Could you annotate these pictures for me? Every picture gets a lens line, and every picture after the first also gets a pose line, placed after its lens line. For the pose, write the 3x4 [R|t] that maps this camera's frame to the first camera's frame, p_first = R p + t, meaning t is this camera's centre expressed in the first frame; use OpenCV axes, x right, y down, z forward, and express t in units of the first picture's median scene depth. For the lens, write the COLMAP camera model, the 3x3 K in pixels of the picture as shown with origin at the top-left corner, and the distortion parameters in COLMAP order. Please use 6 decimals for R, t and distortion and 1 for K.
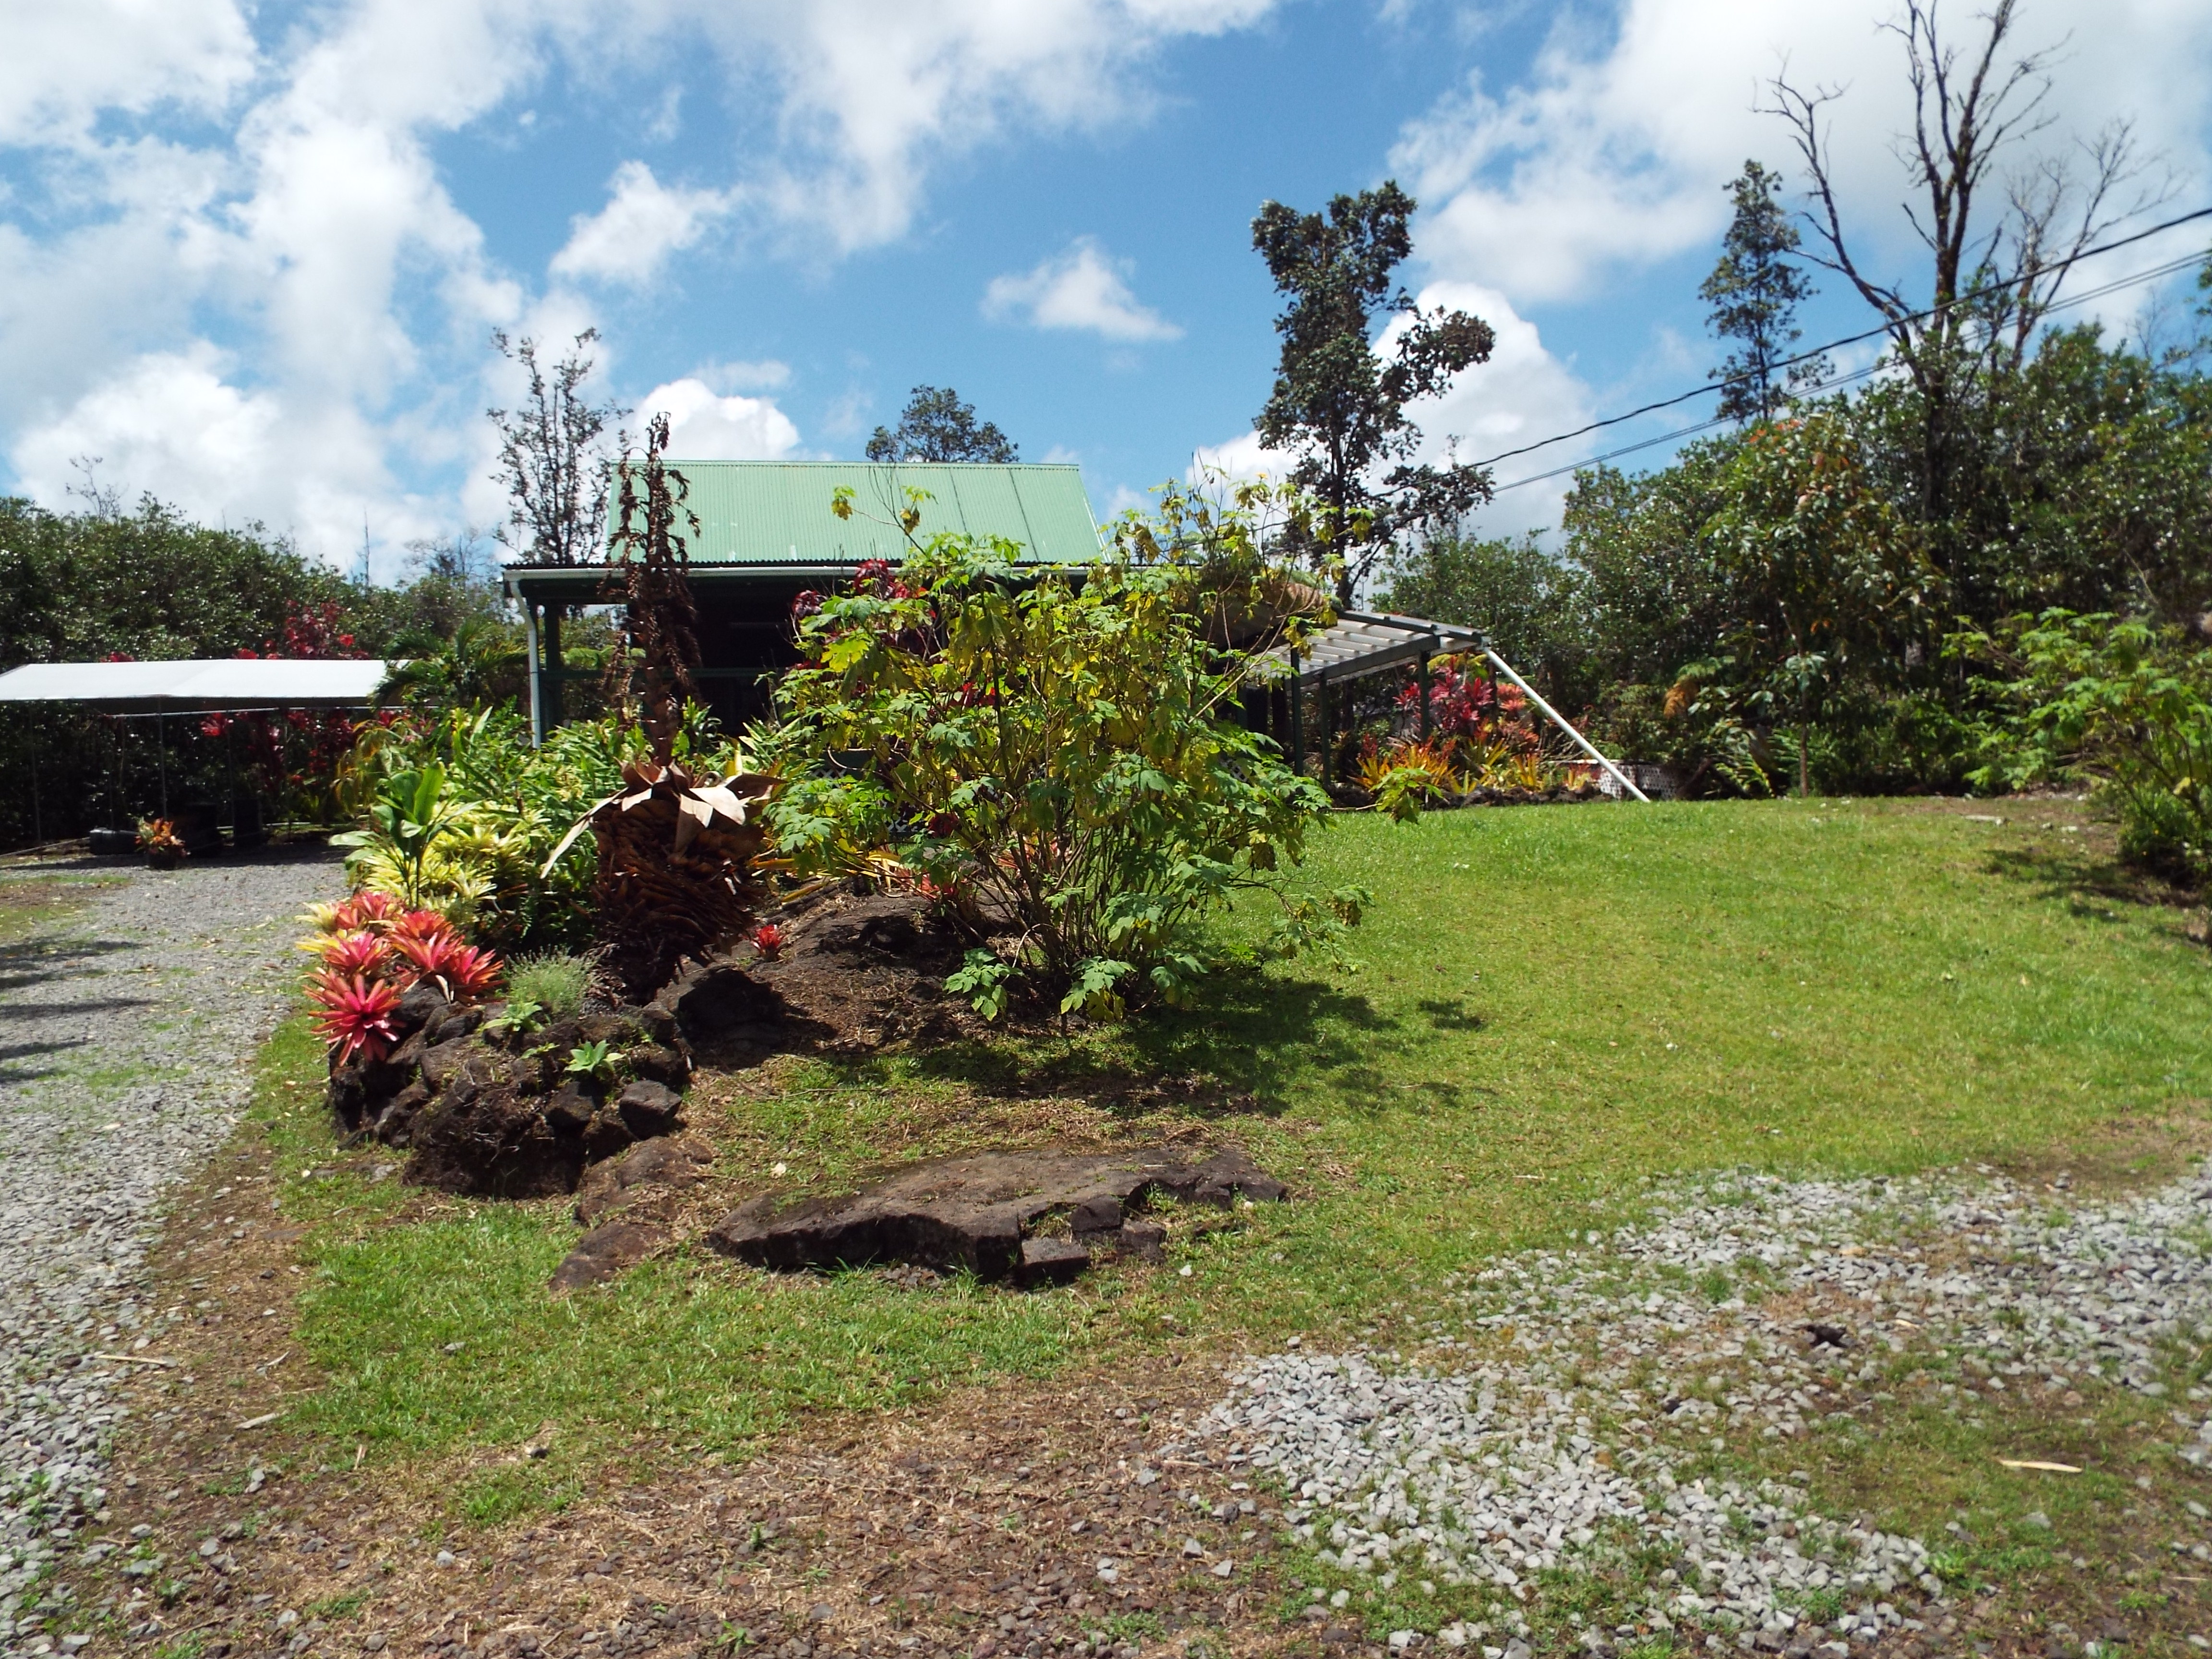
lens RADIAL K [[1643.6, 0, 1106.0], [0, 1643.6, 829.5], [0, 0, 1]] dist [-0.019651, 0.015048]
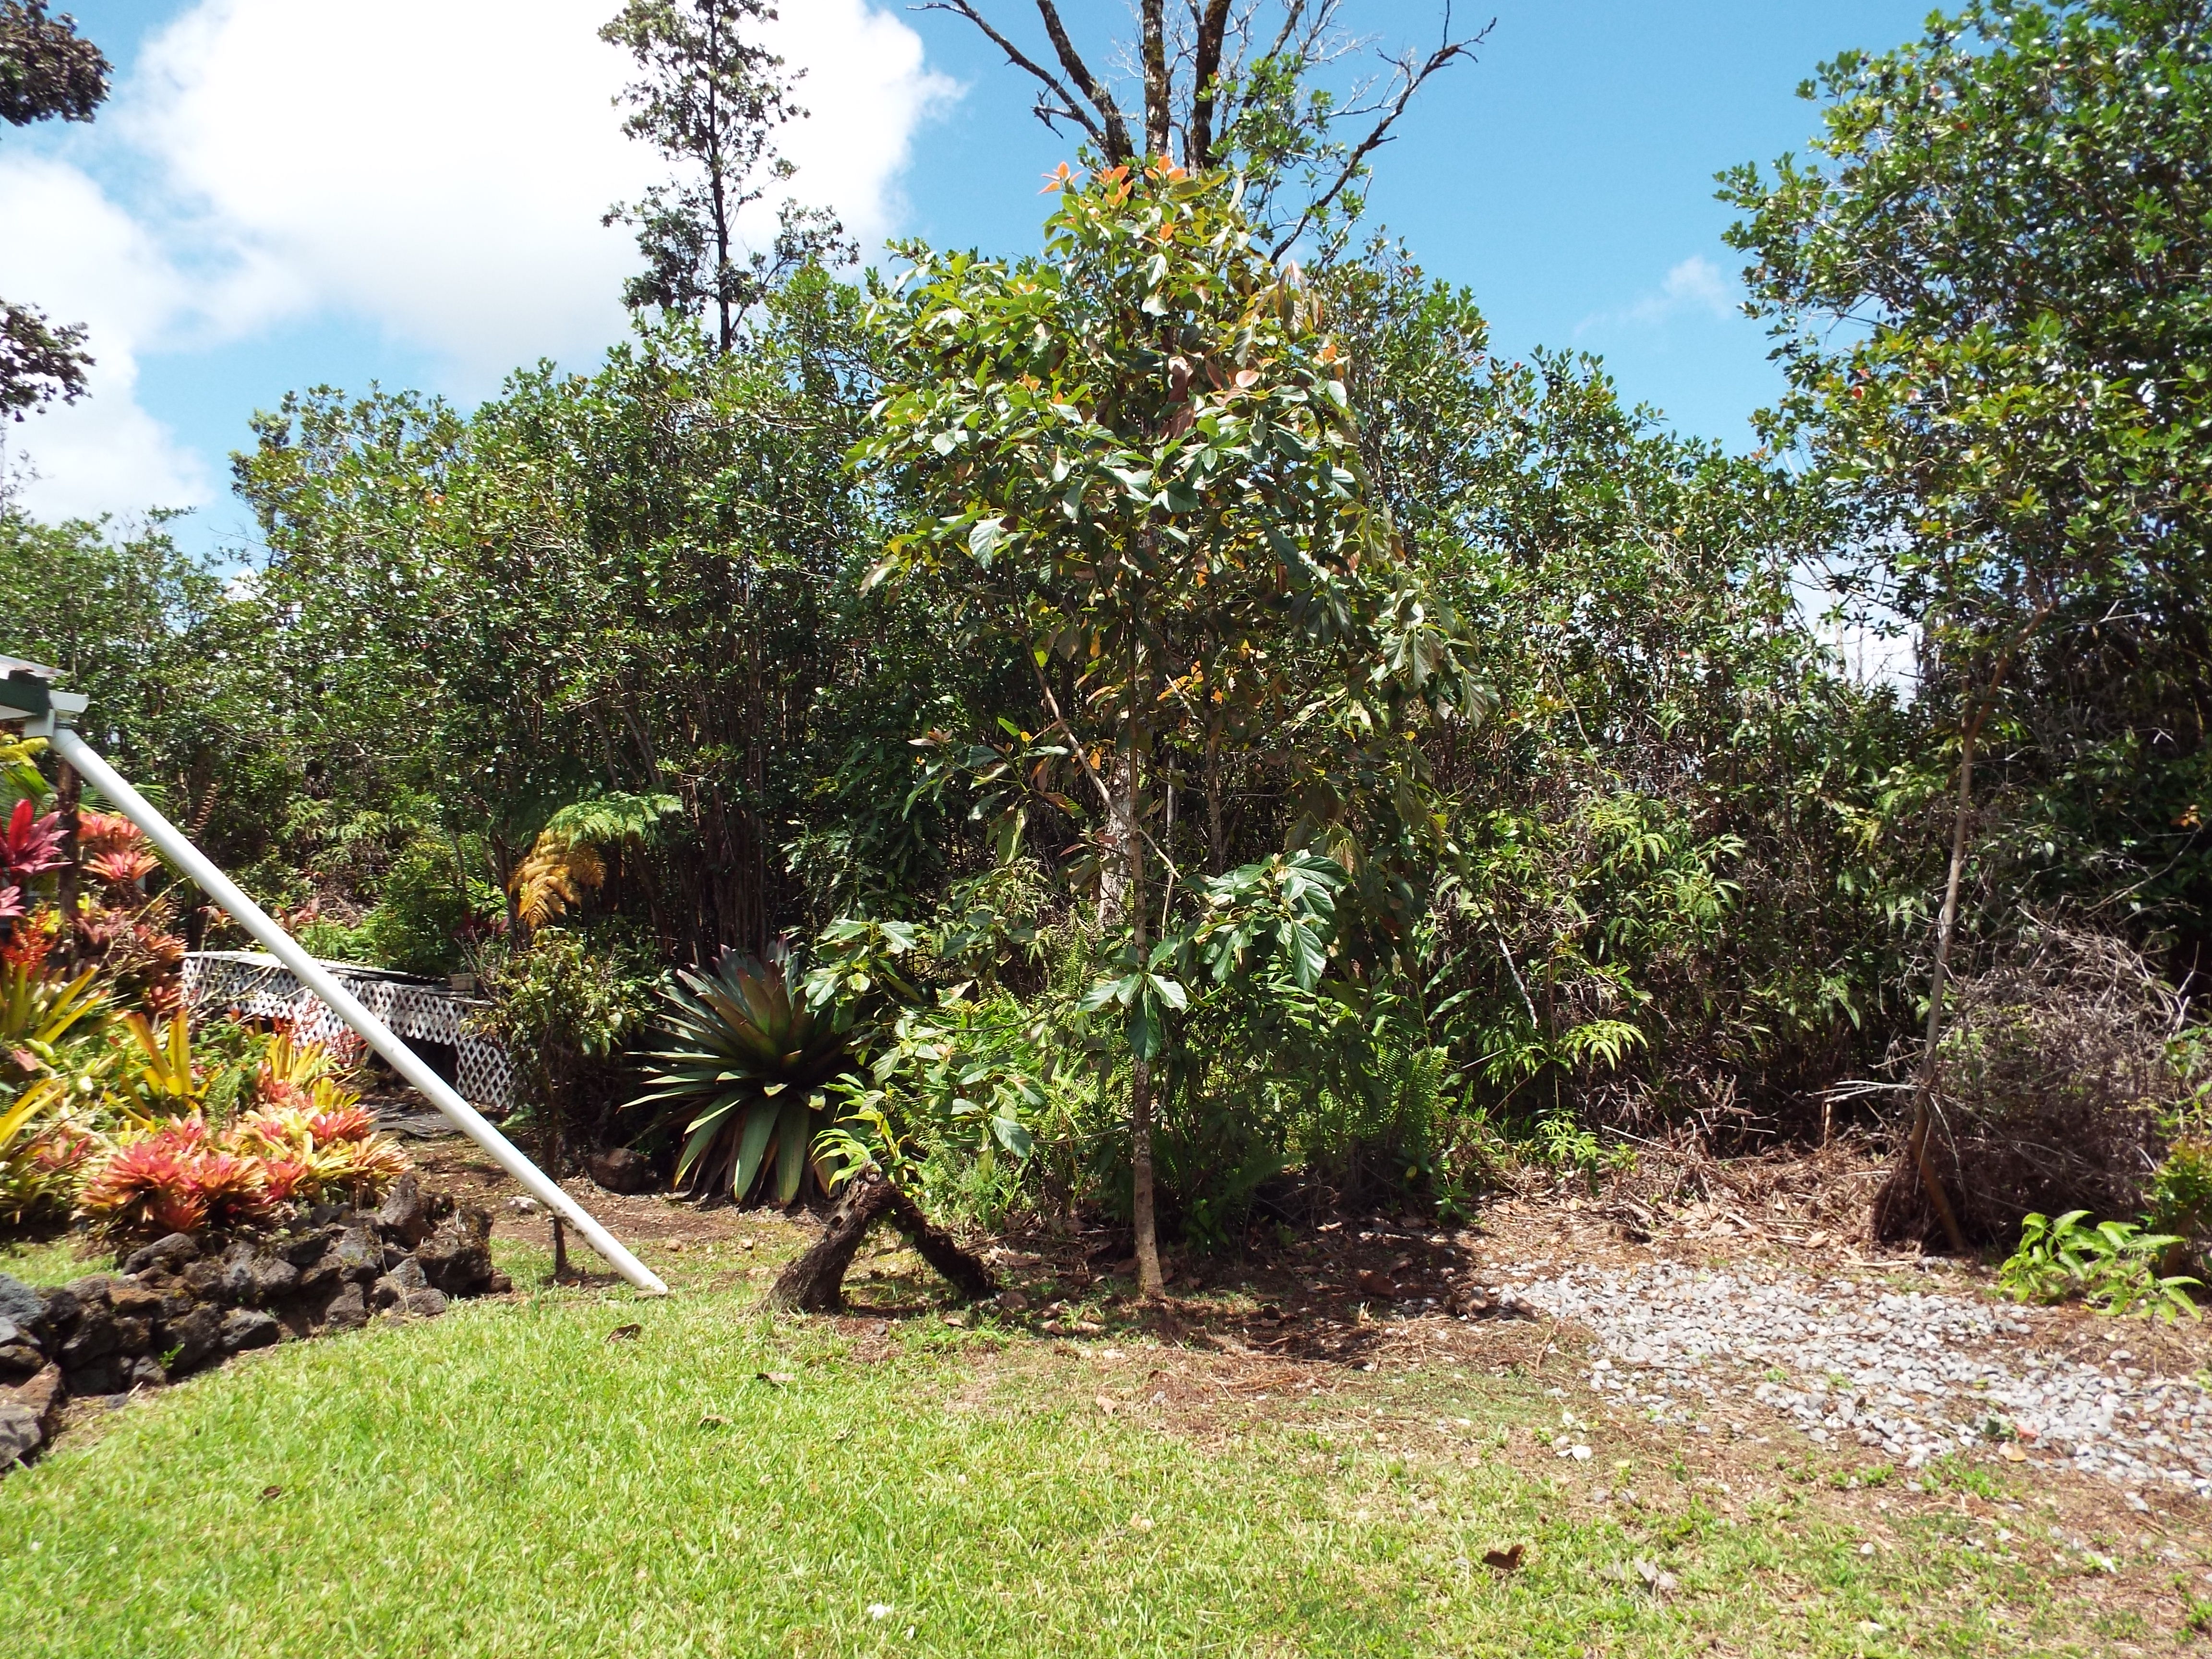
lens RADIAL K [[1665.9, 0, 1106.0], [0, 1665.9, 829.5], [0, 0, 1]] dist [0.024418, 0.002238]
pose [[0.700465, 0.048457, 0.712040, 0.118900], [-0.006757, 0.998098, -0.061278, -0.060223], [-0.713655, 0.038112, 0.699460, 0.523538]]
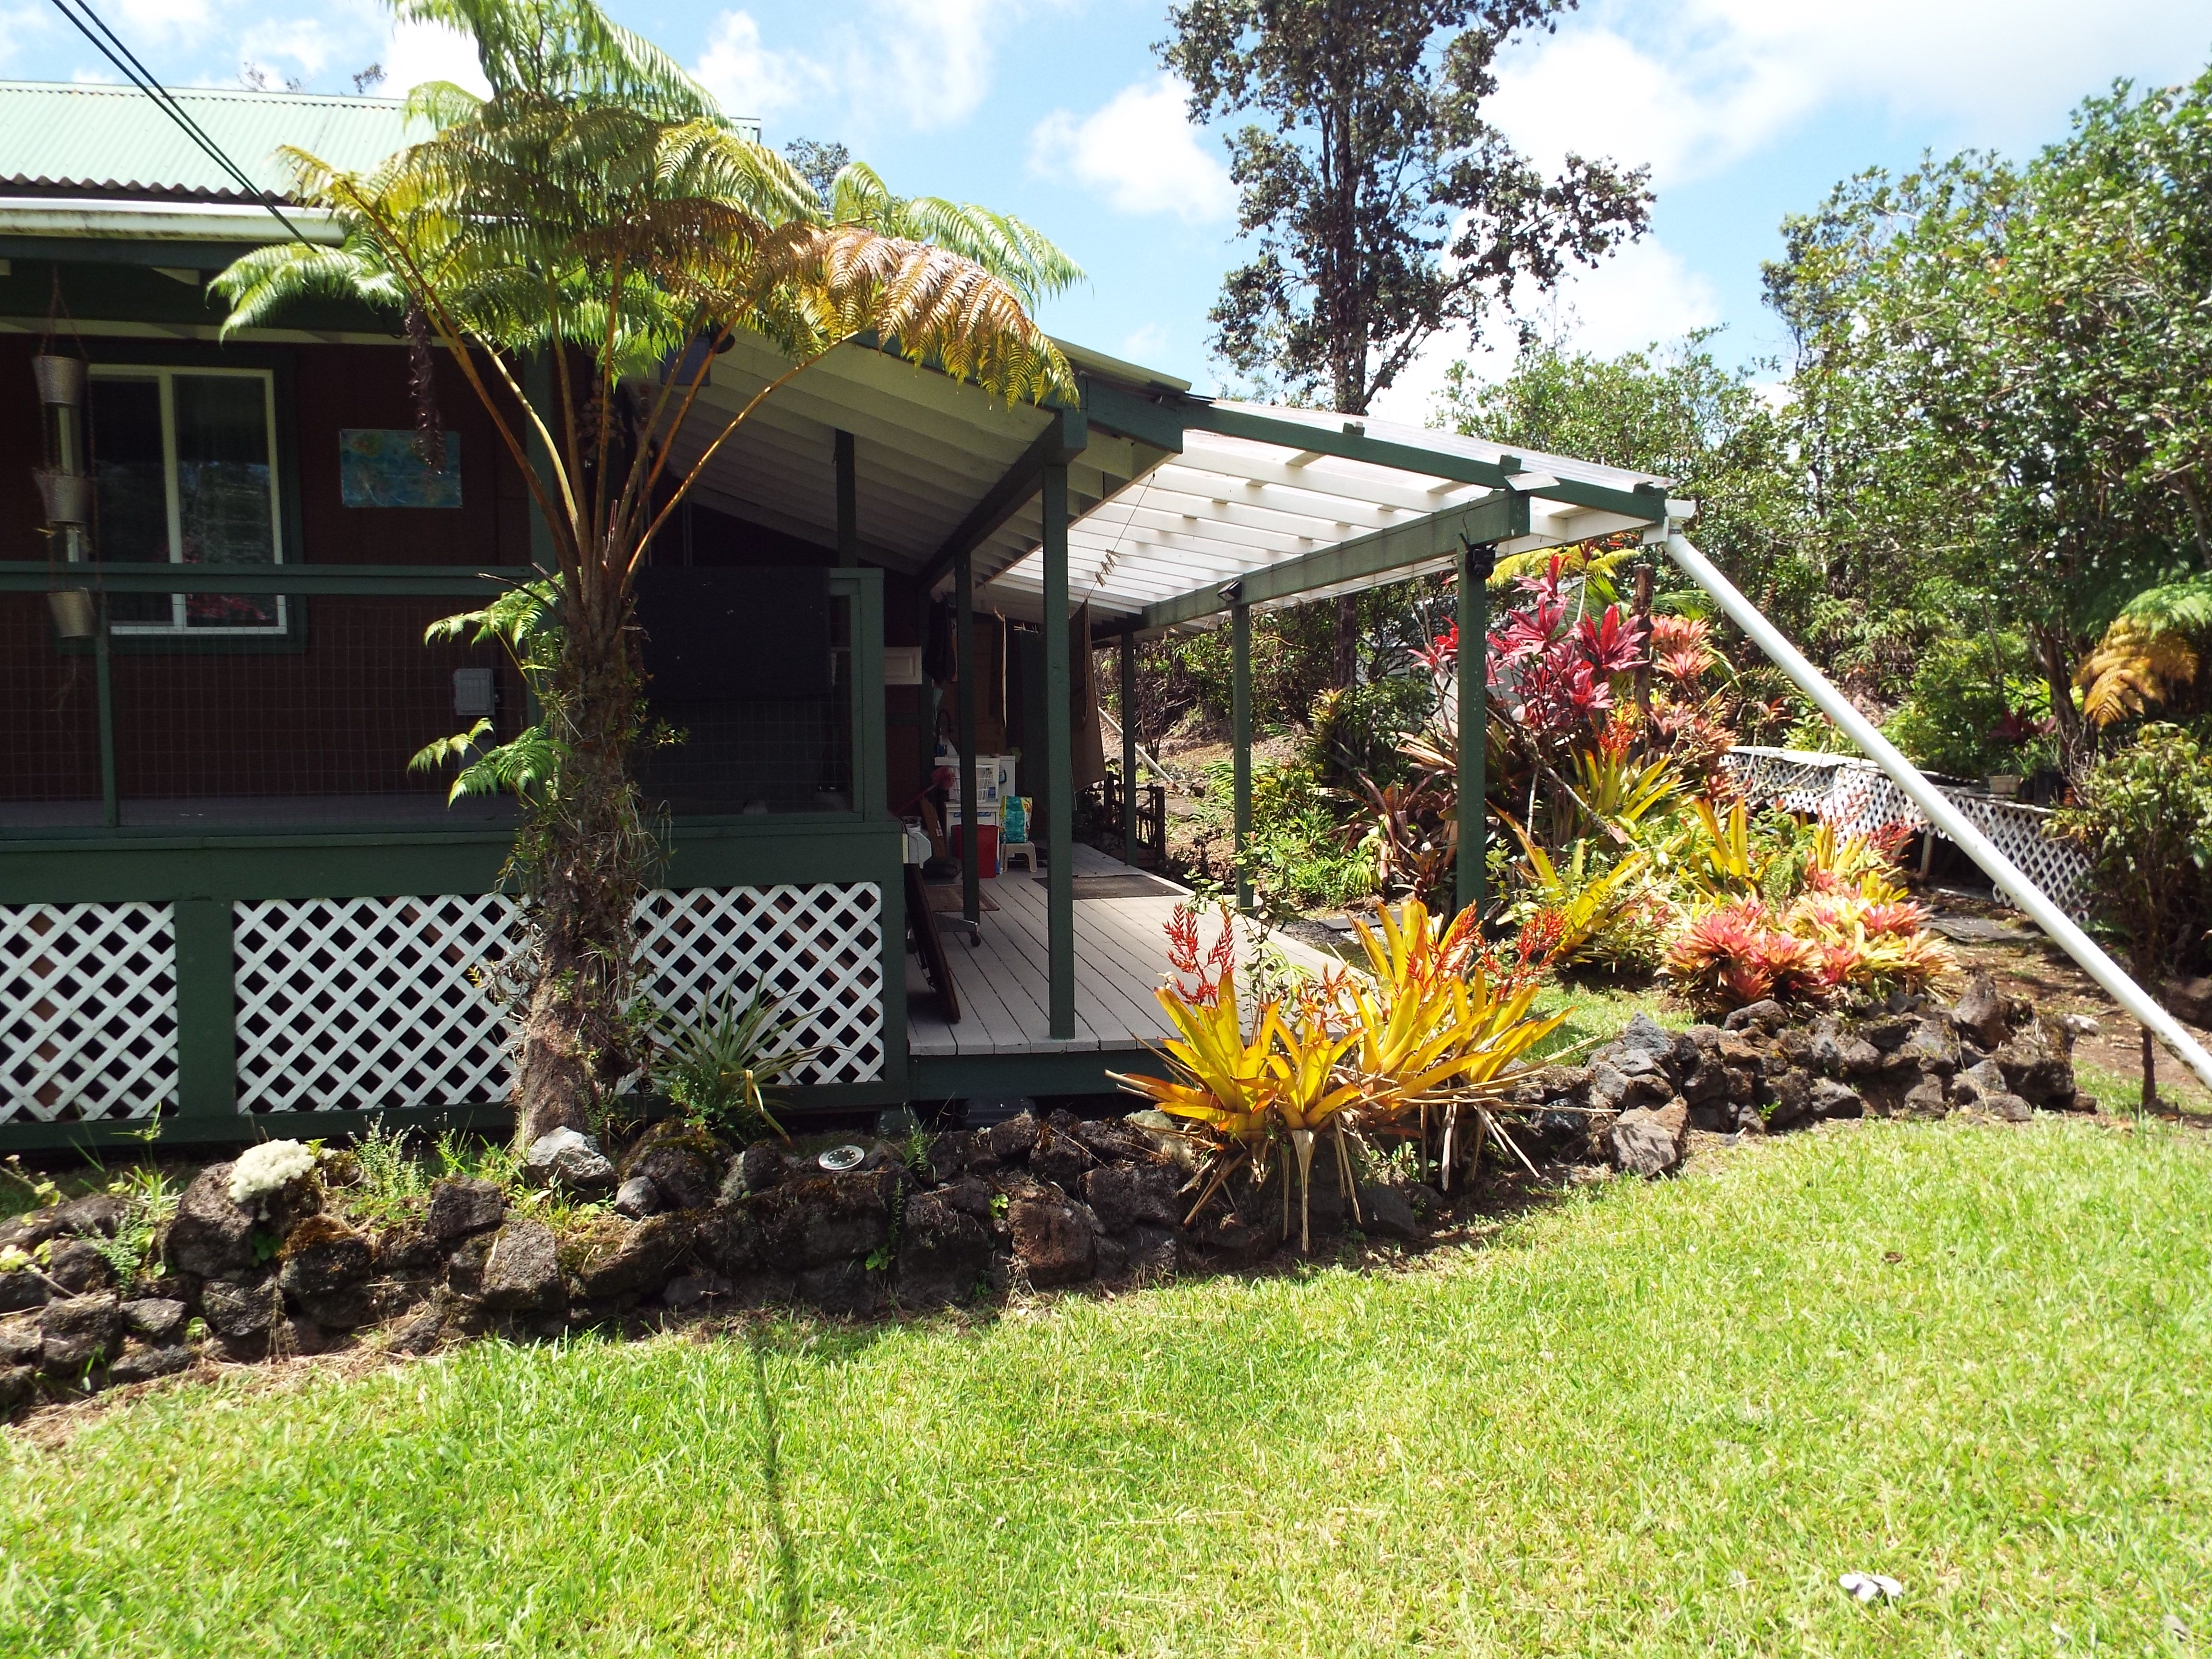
lens RADIAL K [[1653.4, 0, 1106.0], [0, 1653.4, 829.5], [0, 0, 1]] dist [0.011202, 0.005306]
pose [[0.998747, 0.028001, -0.041485, 0.108027], [-0.025021, 0.997185, 0.070686, -0.058255], [0.043348, -0.069559, 0.996636, 0.531166]]
